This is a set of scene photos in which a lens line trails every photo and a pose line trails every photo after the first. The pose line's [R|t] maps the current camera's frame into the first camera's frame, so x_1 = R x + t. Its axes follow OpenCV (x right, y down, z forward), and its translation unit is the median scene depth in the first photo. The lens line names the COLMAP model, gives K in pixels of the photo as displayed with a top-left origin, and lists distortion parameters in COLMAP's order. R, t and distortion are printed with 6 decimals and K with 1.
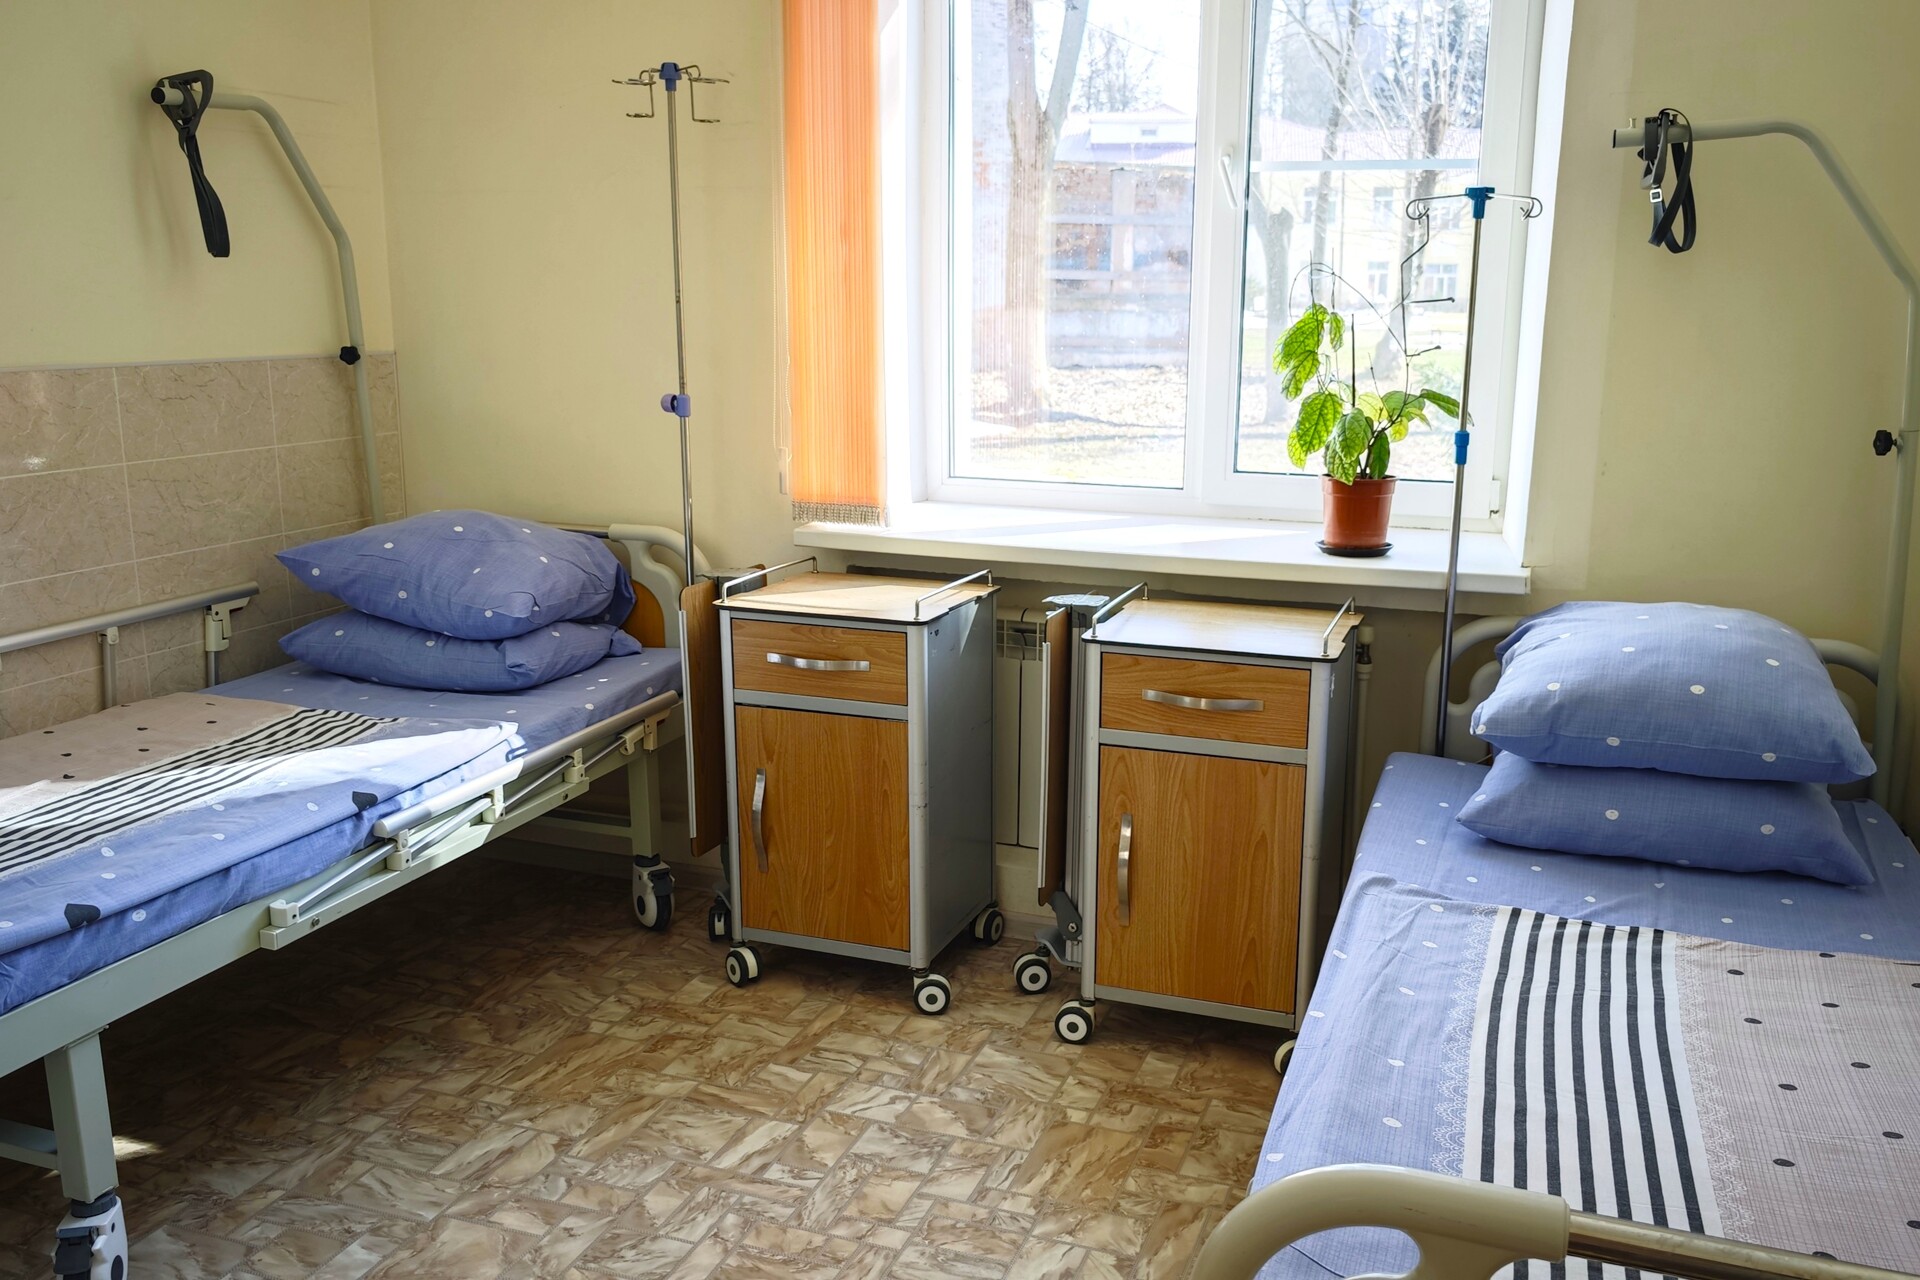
lens RADIAL K [[1688.4, 0, 960.0], [0, 1688.4, 640.0], [0, 0, 1]] dist [-0.010523, -0.005509]
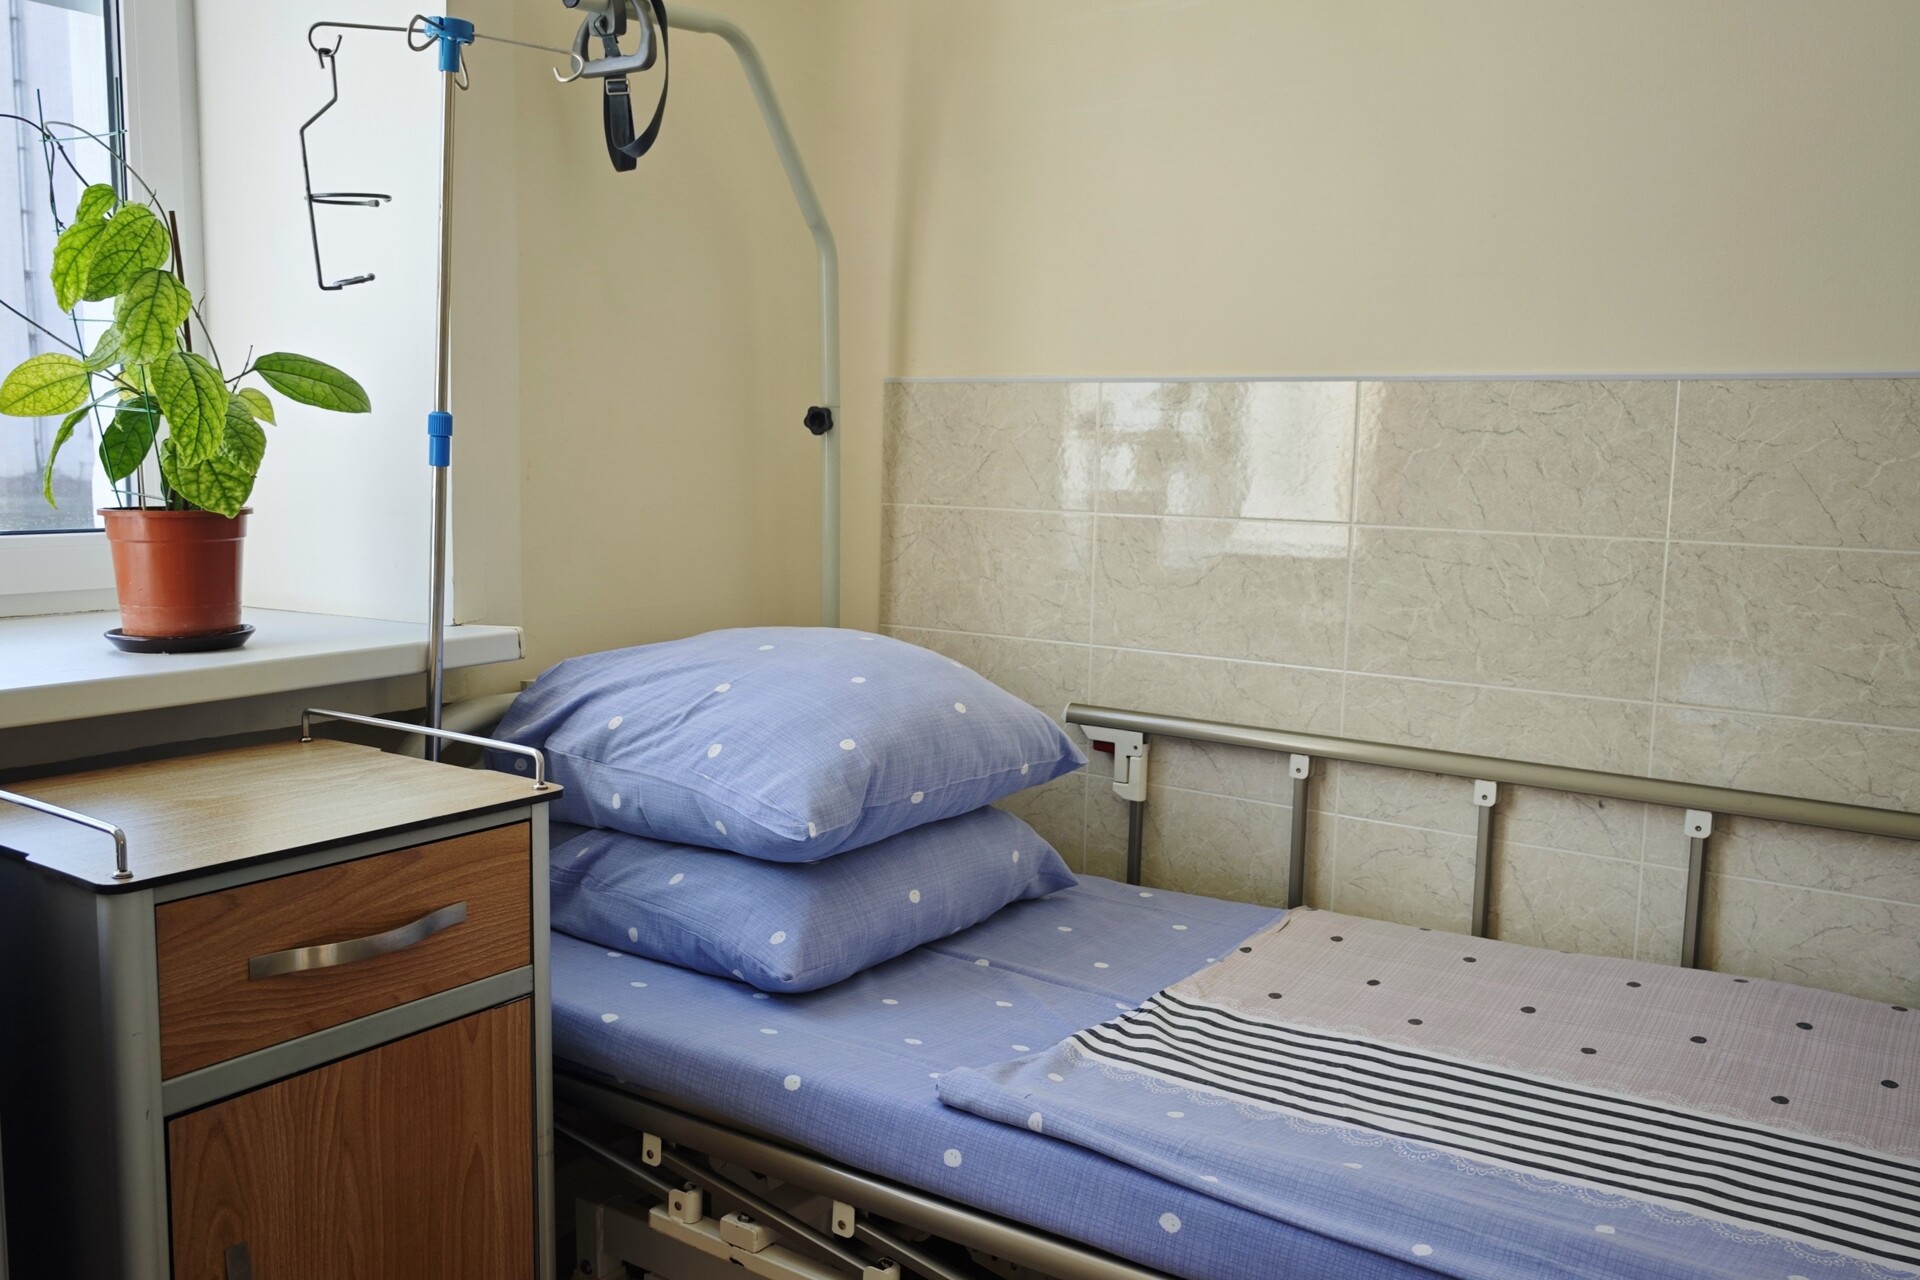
lens RADIAL K [[1688.4, 0, 960.0], [0, 1688.4, 640.0], [0, 0, 1]] dist [-0.010523, -0.005509]
pose [[0.232518, -0.116863, 0.965546, -0.278040], [0.195735, 0.978066, 0.071243, -0.050072], [-0.952693, 0.172426, 0.250292, 0.697820]]
